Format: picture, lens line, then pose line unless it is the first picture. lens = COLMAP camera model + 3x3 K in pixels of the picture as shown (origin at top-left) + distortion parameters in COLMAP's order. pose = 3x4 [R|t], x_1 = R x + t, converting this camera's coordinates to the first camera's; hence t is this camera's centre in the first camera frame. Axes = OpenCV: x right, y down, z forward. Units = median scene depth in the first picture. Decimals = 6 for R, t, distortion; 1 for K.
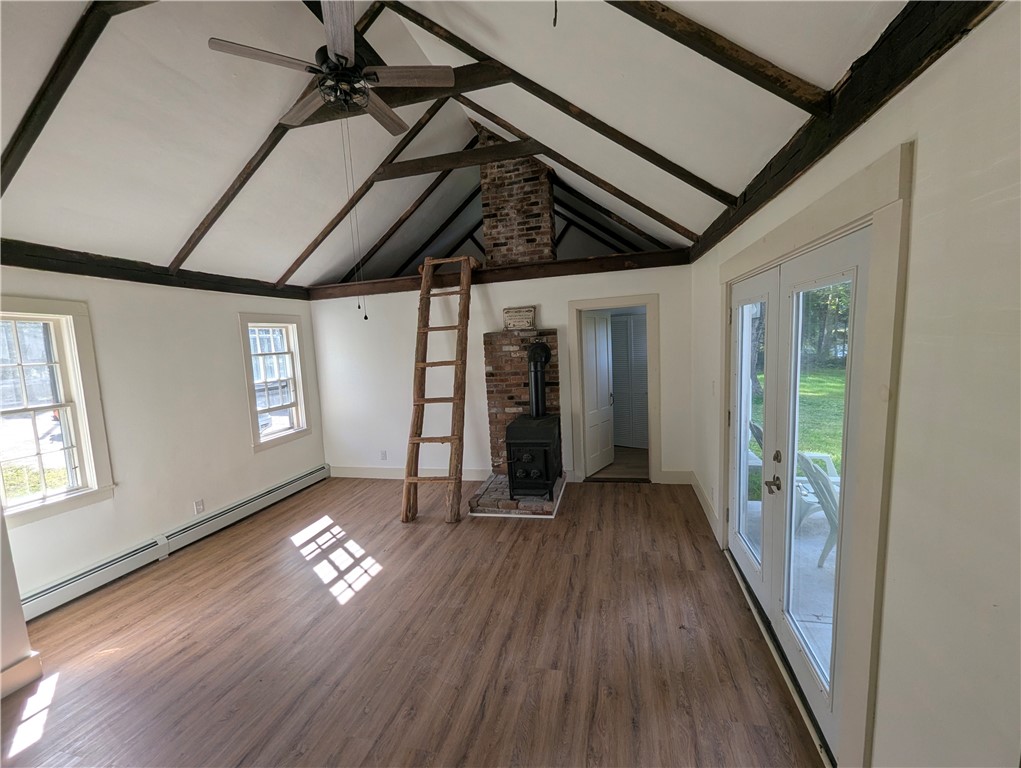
lens RADIAL K [[423.8, 0, 513.0], [0, 423.8, 388.3], [0, 0, 1]] dist [0.001340, -0.001530]
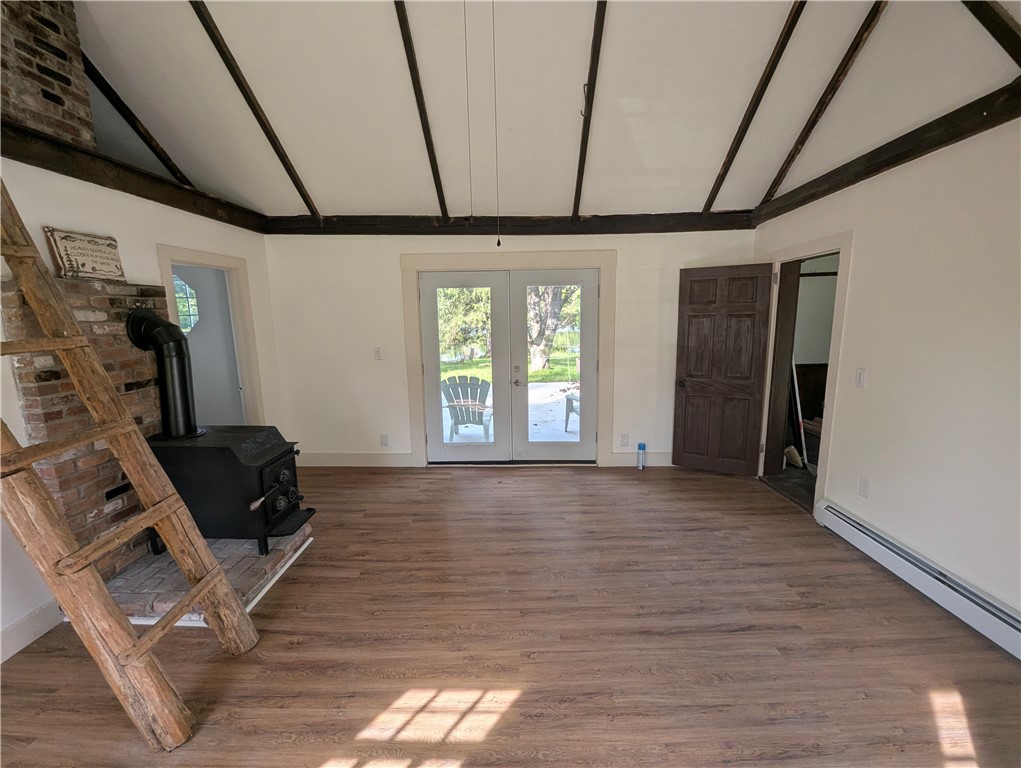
lens RADIAL K [[423.8, 0, 518.6], [0, 423.8, 384.5], [0, 0, 1]] dist [0.001340, -0.001530]
pose [[-0.225721, -0.103288, 0.968701, -0.667276], [0.137051, 0.981108, 0.136546, -0.018734], [-0.964504, 0.163583, -0.207301, 0.725038]]
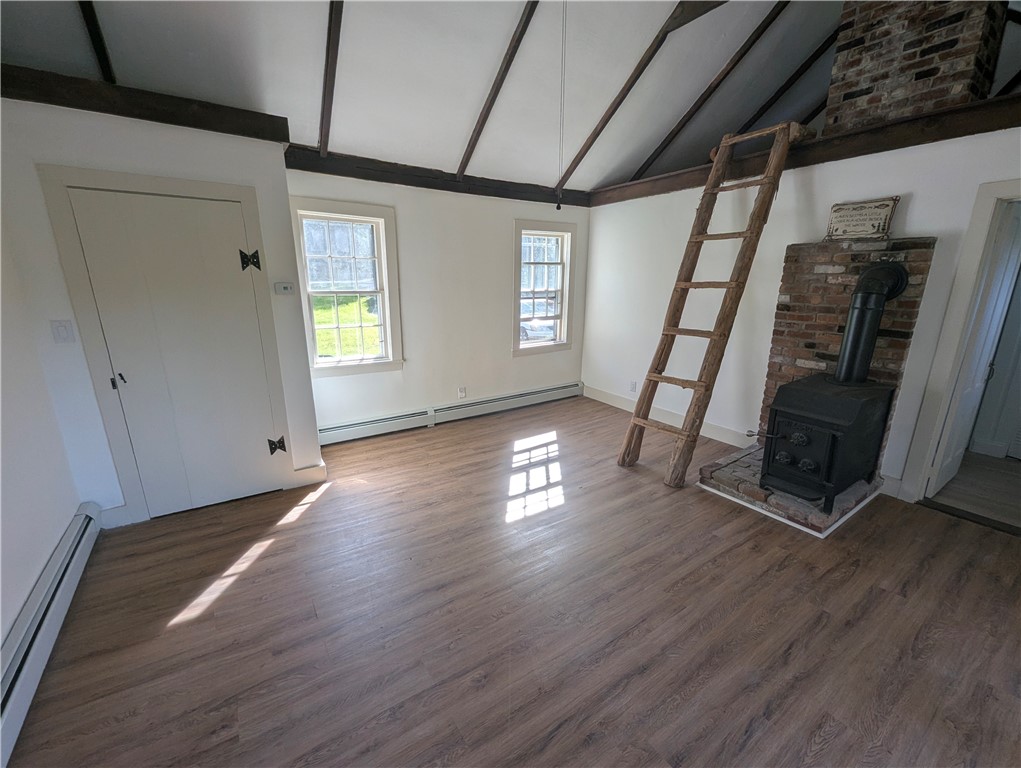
lens RADIAL K [[423.8, 0, 513.4], [0, 423.8, 387.5], [0, 0, 1]] dist [0.001340, -0.001530]
pose [[0.738165, 0.228266, -0.634828, 0.101949], [-0.117018, 0.970075, 0.212745, -0.001055], [0.664394, -0.082755, 0.742787, 0.212859]]
